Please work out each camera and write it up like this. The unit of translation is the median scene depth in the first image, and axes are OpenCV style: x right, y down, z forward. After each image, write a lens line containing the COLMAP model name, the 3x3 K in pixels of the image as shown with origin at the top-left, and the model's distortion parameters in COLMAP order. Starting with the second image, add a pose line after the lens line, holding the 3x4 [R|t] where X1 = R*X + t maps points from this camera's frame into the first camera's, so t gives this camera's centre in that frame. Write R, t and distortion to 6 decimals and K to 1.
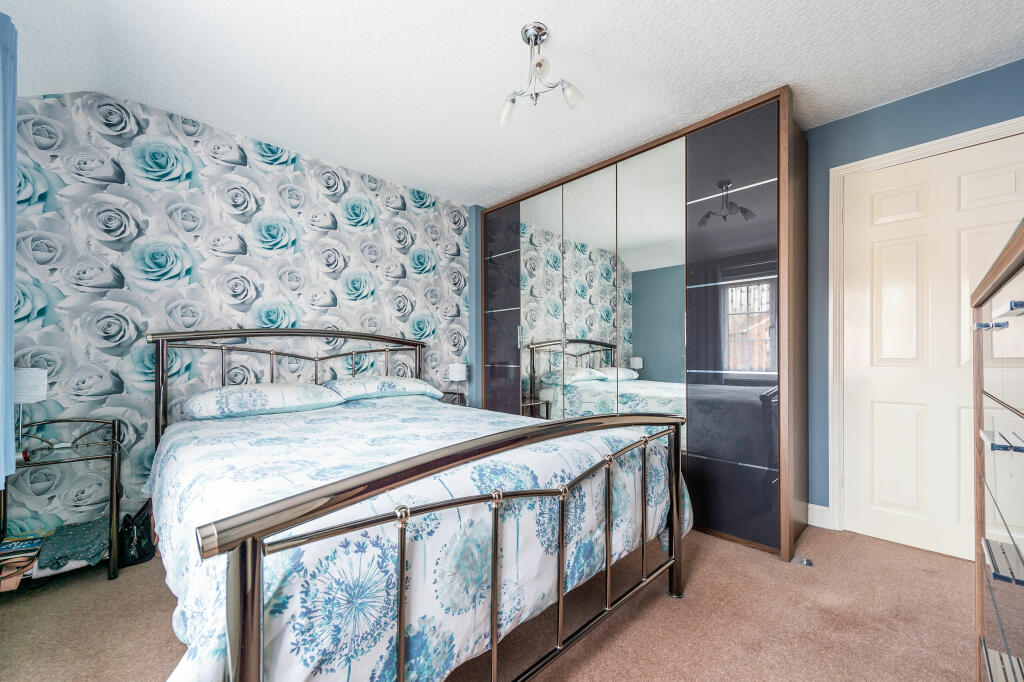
lens RADIAL K [[412.3, 0, 514.6], [0, 412.3, 349.2], [0, 0, 1]] dist [0.004342, -0.001405]
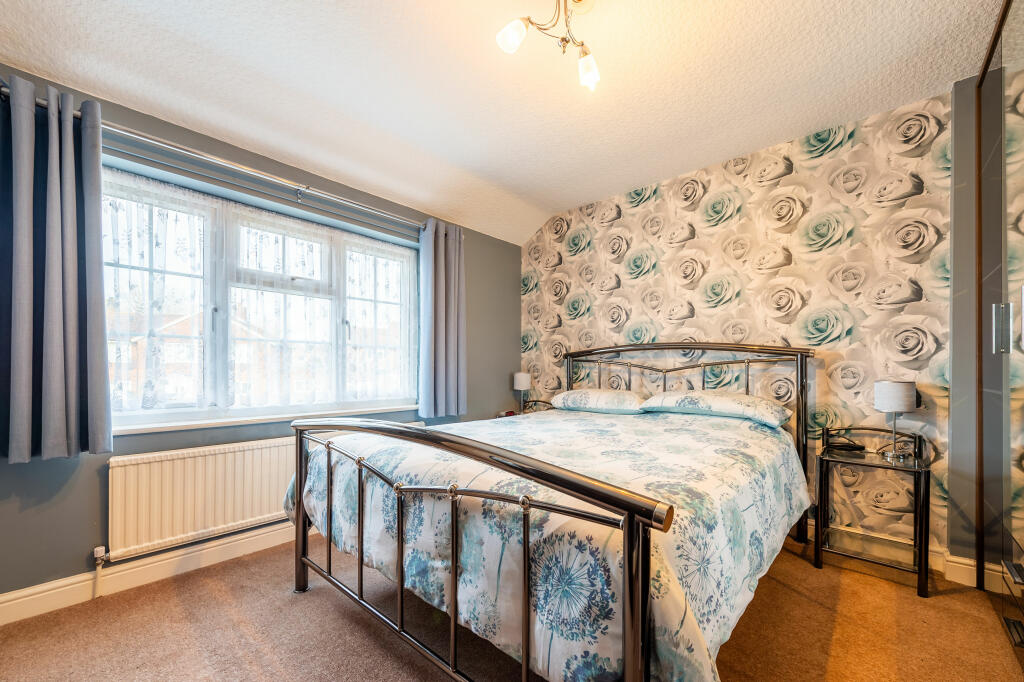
lens RADIAL K [[412.3, 0, 509.1], [0, 412.3, 361.6], [0, 0, 1]] dist [0.004342, -0.001405]
pose [[0.047472, -0.012238, -0.998798, 0.600153], [0.009716, 0.999883, -0.011789, 0.009839], [0.998825, -0.009144, 0.047585, 0.602717]]
